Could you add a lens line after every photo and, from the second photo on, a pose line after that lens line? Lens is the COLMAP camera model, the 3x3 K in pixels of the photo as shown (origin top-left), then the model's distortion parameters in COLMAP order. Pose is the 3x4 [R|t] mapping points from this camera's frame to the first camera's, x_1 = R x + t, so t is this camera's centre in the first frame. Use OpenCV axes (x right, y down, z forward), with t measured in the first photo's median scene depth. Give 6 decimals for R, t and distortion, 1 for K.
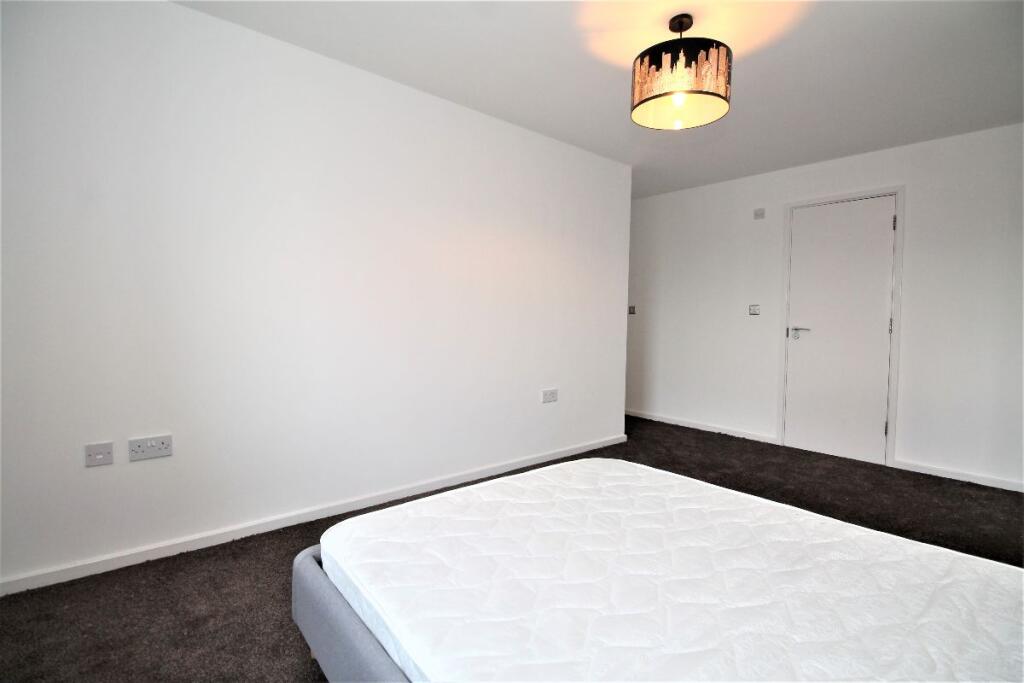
lens RADIAL K [[479.5, 0, 511.8], [0, 479.5, 333.9], [0, 0, 1]] dist [-0.000428, -0.000389]
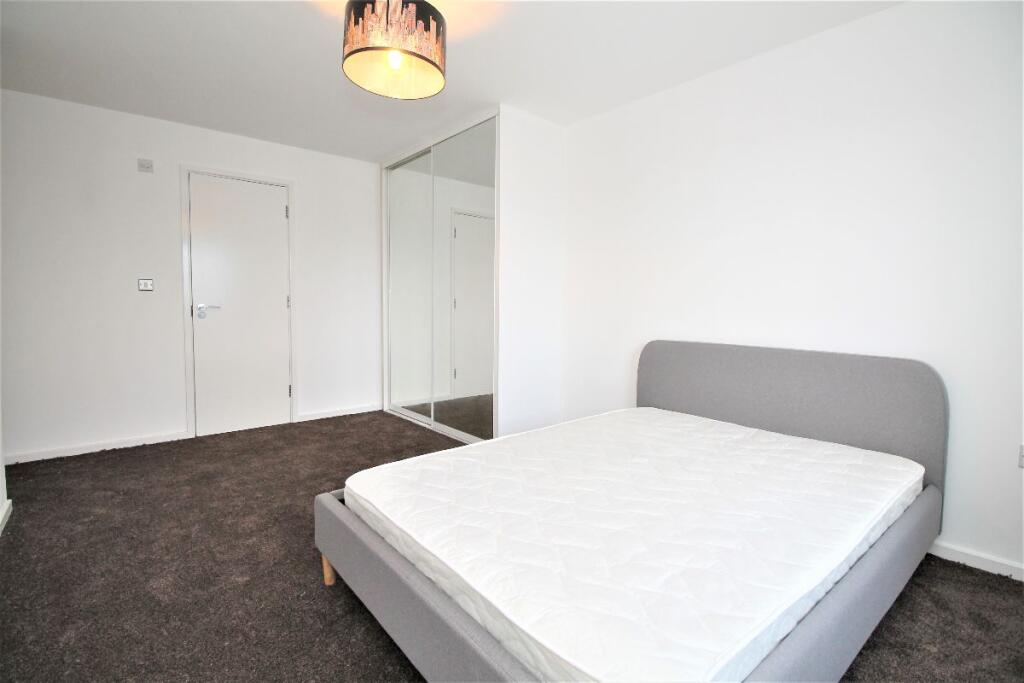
lens RADIAL K [[479.5, 0, 511.8], [0, 479.5, 333.9], [0, 0, 1]] dist [-0.000428, -0.000389]
pose [[0.013673, -0.086492, 0.996159, -0.359833], [0.024633, 0.995979, 0.086138, -0.027072], [-0.999603, 0.023361, 0.015749, 0.450297]]
